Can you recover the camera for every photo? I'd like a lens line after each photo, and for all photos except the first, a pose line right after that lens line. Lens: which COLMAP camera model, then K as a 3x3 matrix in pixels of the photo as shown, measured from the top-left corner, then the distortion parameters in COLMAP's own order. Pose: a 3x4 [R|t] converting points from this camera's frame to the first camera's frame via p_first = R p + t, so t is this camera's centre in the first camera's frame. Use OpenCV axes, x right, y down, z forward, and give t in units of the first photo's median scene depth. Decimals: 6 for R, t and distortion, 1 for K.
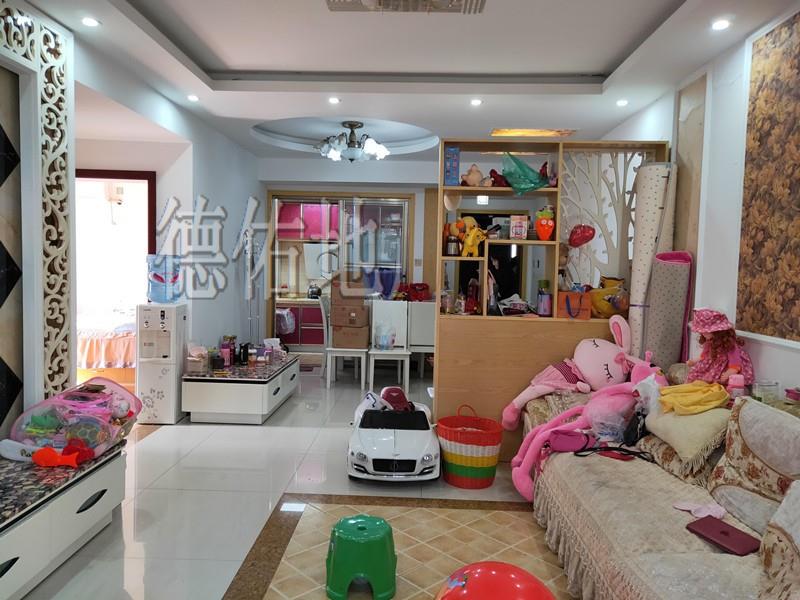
lens RADIAL K [[596.9, 0, 401.0], [0, 596.9, 298.0], [0, 0, 1]] dist [-0.007445, -0.002570]
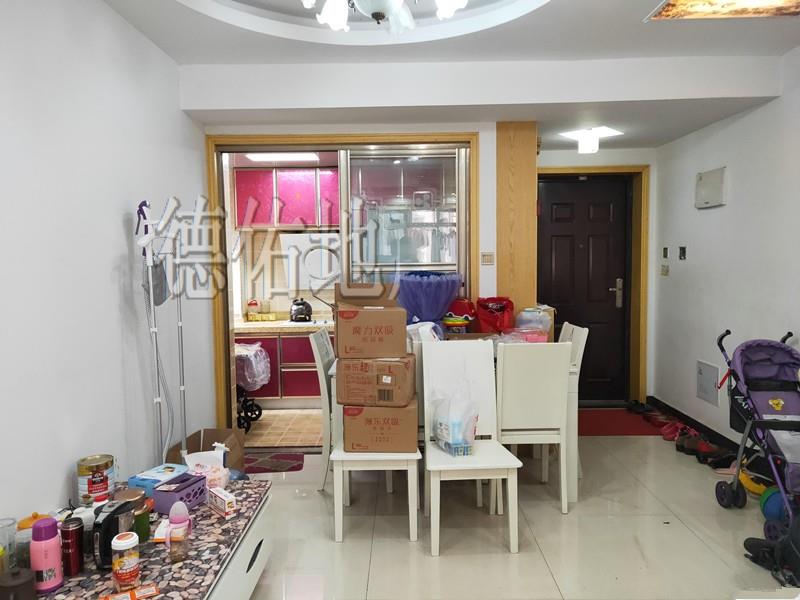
lens RADIAL K [[596.9, 0, 399.3], [0, 596.9, 301.3], [0, 0, 1]] dist [-0.007445, -0.002570]
pose [[0.999138, -0.036886, 0.019045, -0.067356], [0.036527, 0.999155, 0.018855, -0.035469], [-0.019724, -0.018143, 0.999641, 0.474147]]
